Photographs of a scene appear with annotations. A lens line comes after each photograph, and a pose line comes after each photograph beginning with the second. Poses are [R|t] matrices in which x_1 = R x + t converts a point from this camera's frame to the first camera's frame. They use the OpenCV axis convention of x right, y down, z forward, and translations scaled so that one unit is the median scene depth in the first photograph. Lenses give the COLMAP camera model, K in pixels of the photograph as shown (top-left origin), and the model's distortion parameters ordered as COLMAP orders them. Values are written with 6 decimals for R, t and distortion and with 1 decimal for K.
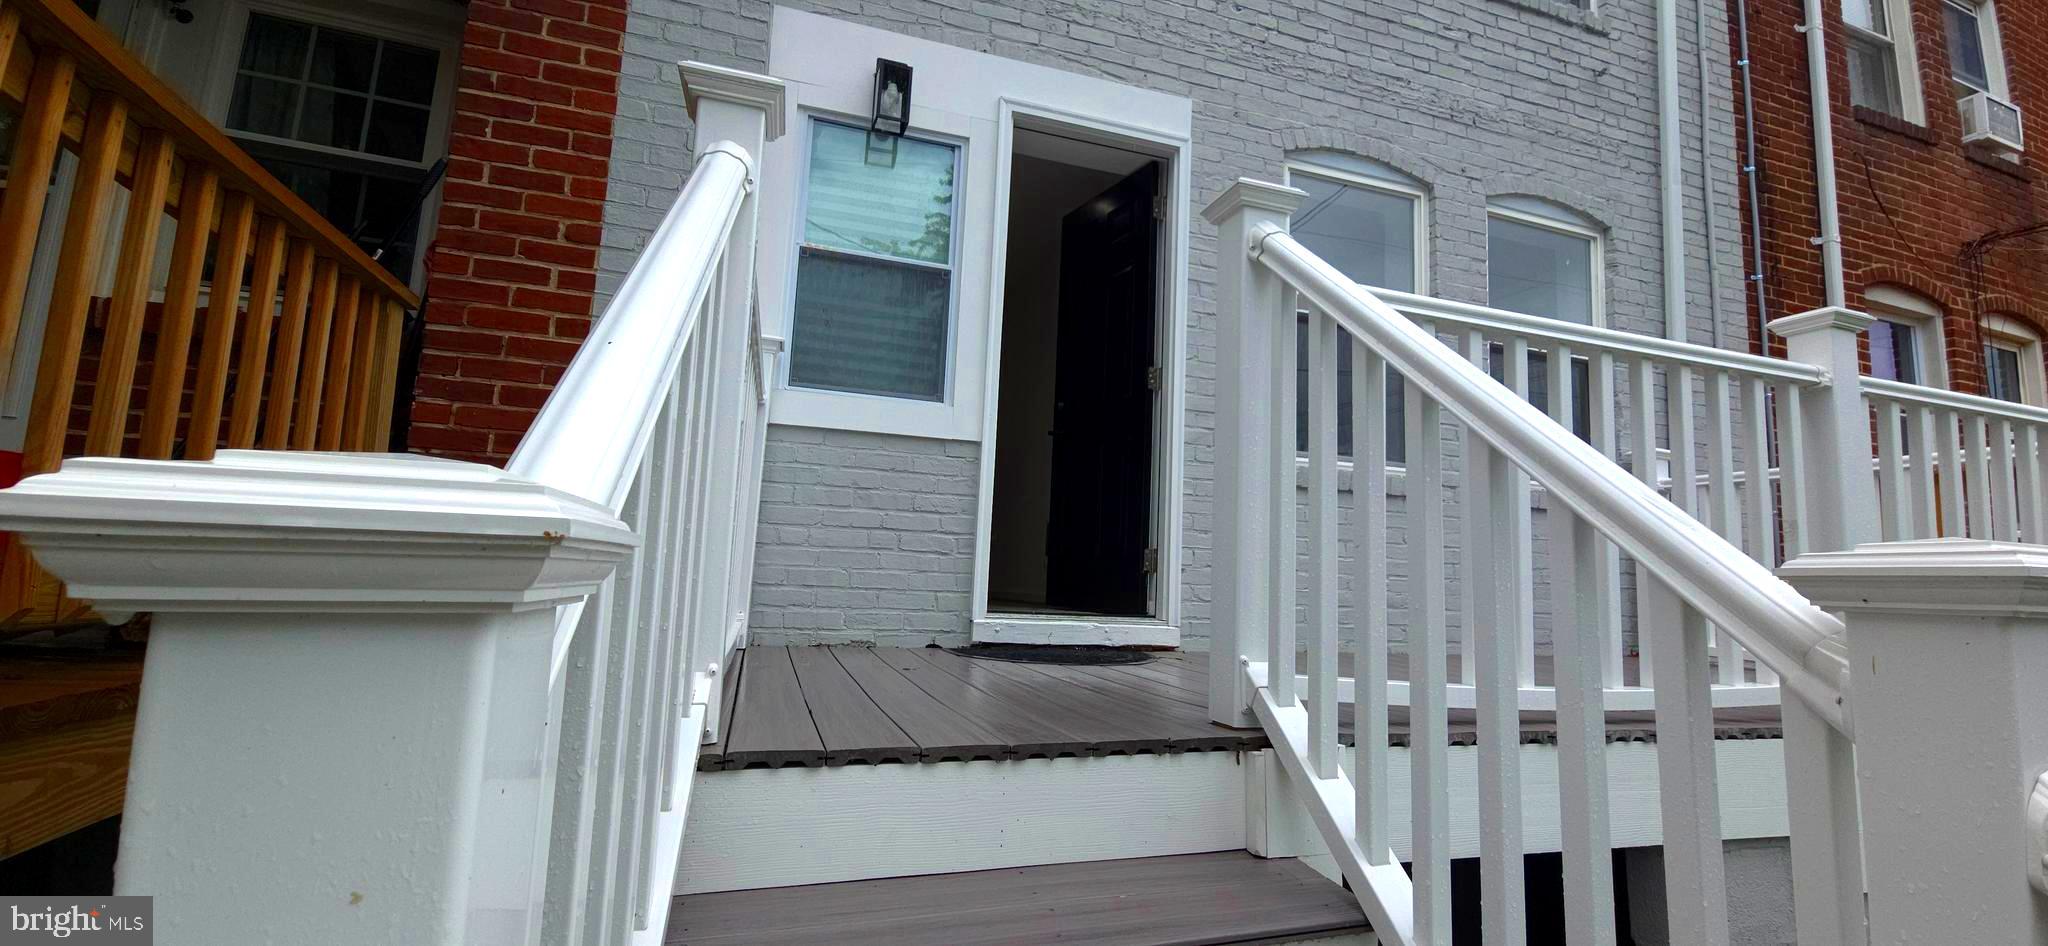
lens RADIAL K [[821.1, 0, 1024.0], [0, 821.1, 473.0], [0, 0, 1]] dist [0.002255, 0.000090]
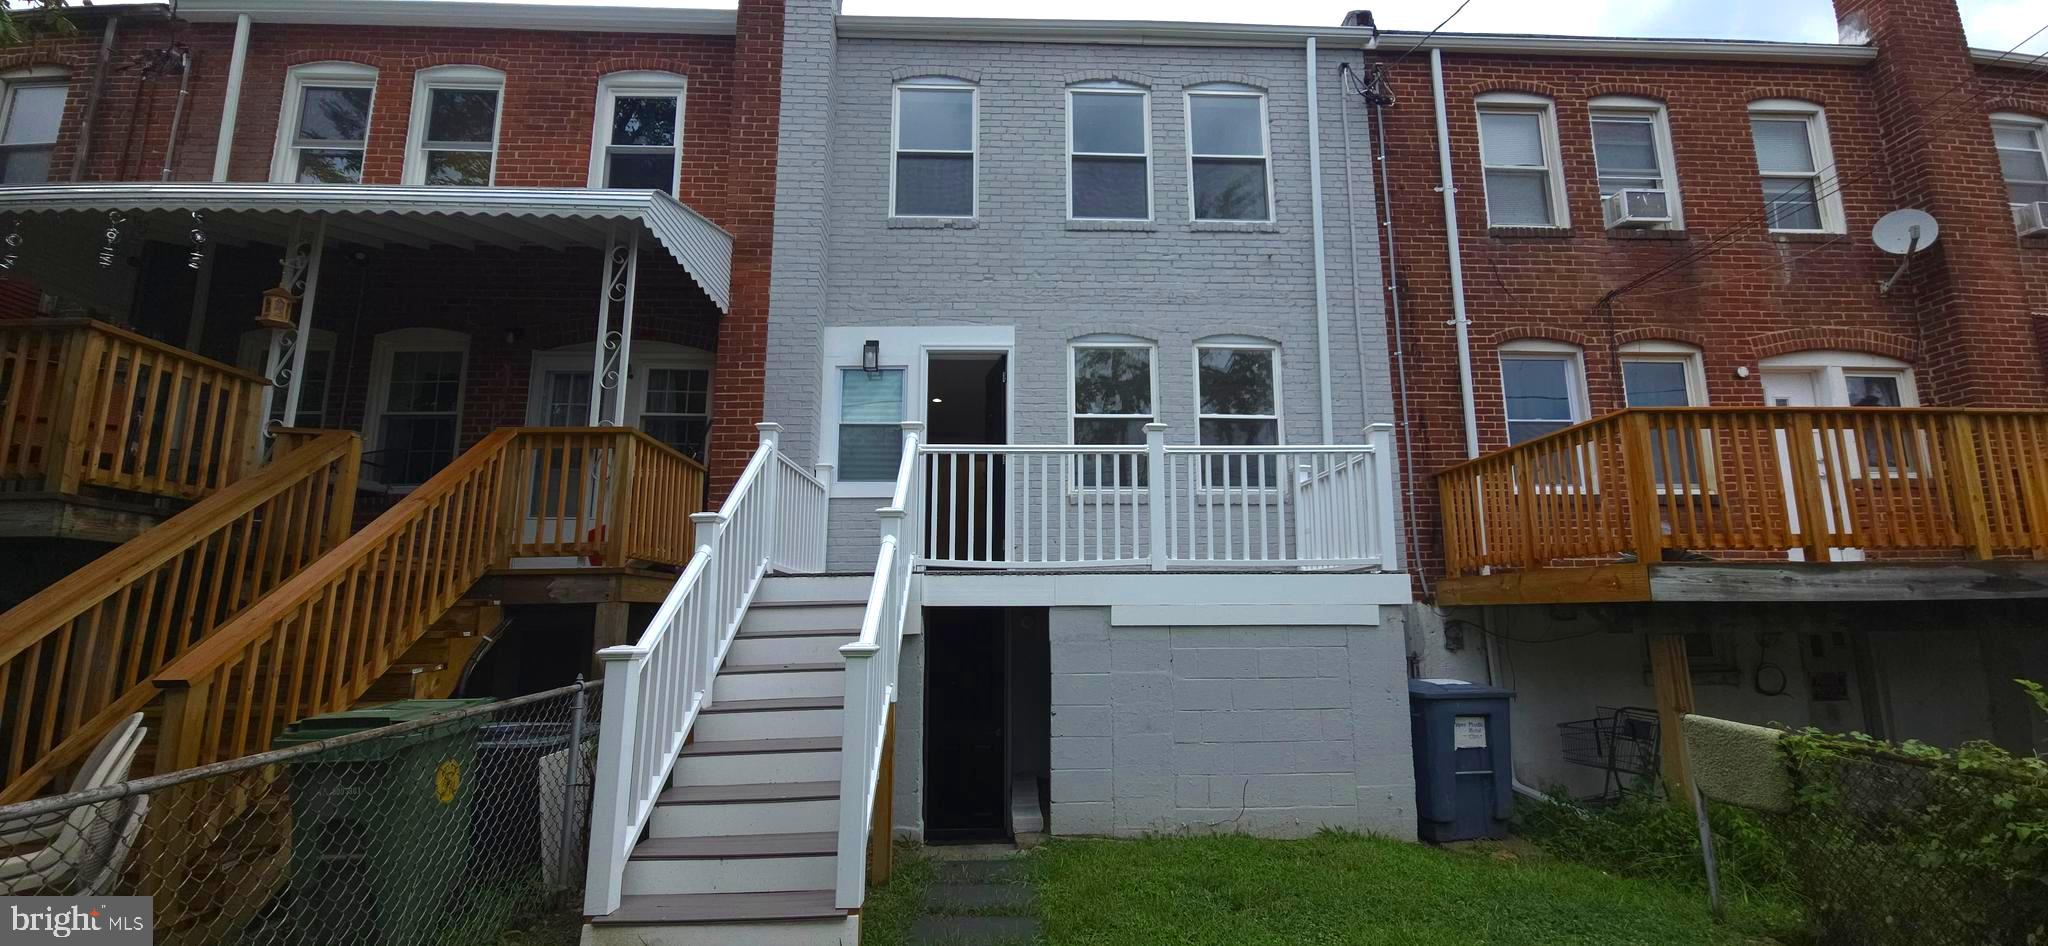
lens RADIAL K [[821.1, 0, 1024.0], [0, 821.1, 473.0], [0, 0, 1]] dist [0.002255, 0.000090]
pose [[0.958650, -0.096114, -0.267865, 0.689160], [0.081947, 0.994605, -0.063603, 0.053074], [0.272533, 0.039022, 0.961355, -0.919785]]
